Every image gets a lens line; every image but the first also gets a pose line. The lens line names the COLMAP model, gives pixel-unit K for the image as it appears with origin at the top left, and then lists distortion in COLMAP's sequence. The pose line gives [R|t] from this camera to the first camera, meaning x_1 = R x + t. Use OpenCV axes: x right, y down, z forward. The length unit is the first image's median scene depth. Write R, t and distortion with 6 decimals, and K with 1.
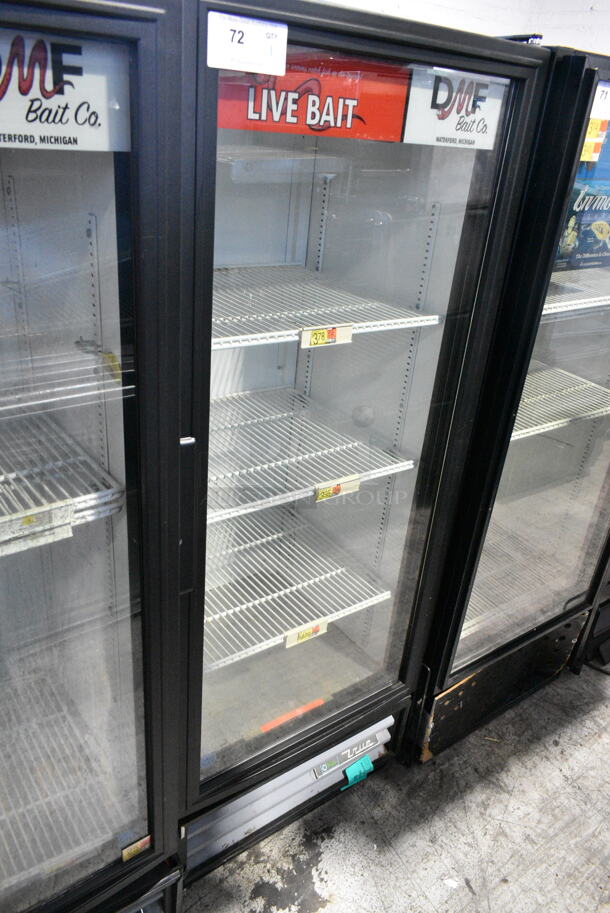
lens RADIAL K [[703.6, 0, 301.6], [0, 703.6, 459.5], [0, 0, 1]] dist [-0.009128, 0.014606]
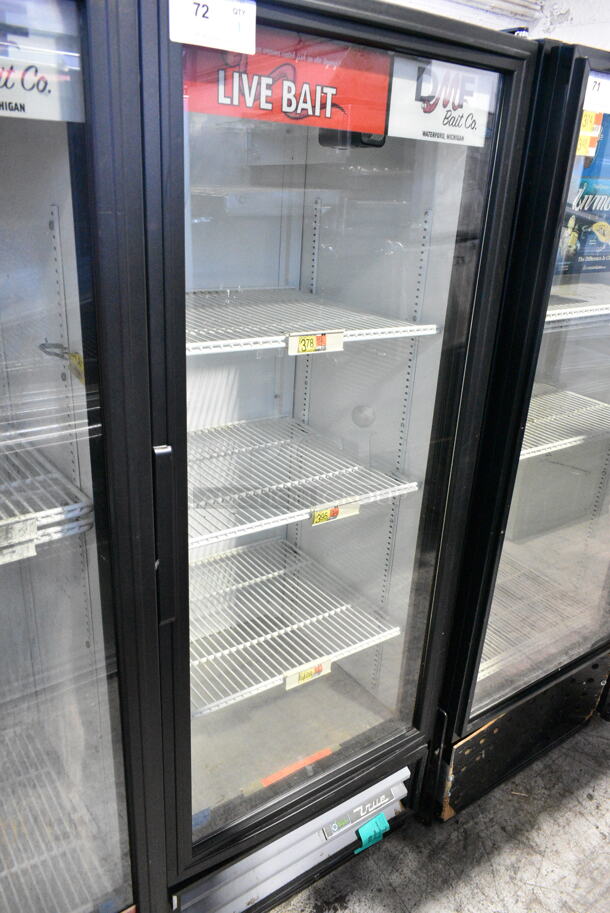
lens RADIAL K [[703.6, 0, 303.5], [0, 703.6, 458.2], [0, 0, 1]] dist [-0.009128, 0.014606]
pose [[0.999442, -0.028348, -0.017662, 0.026218], [0.026712, 0.995868, -0.086797, 0.049355], [0.020050, 0.086276, 0.996069, 0.063667]]
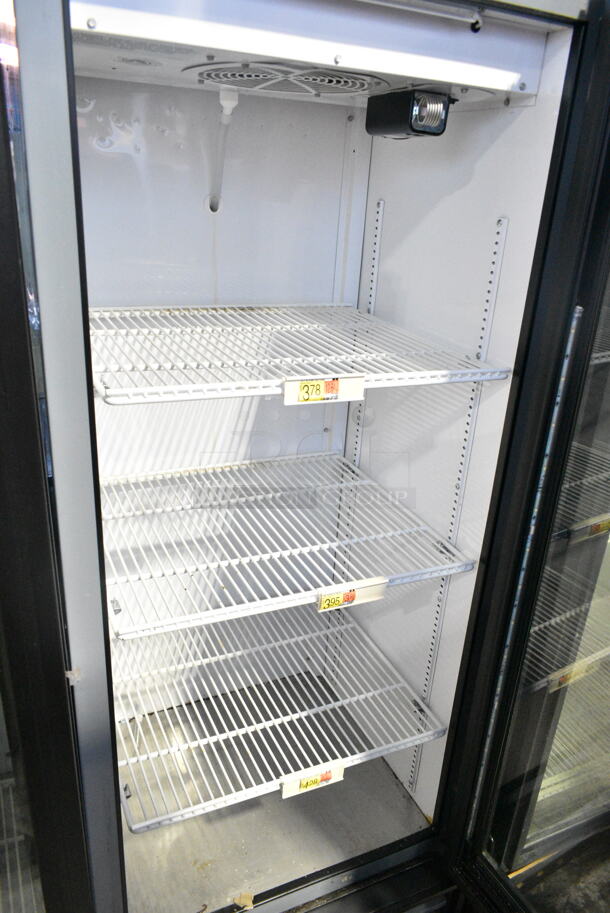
lens RADIAL K [[703.6, 0, 303.4], [0, 703.6, 463.8], [0, 0, 1]] dist [-0.009128, 0.014606]
pose [[0.980754, 0.049218, -0.188944, 0.129846], [-0.063943, 0.995306, -0.072642, -0.037807], [0.184482, 0.083326, 0.979297, 0.244029]]
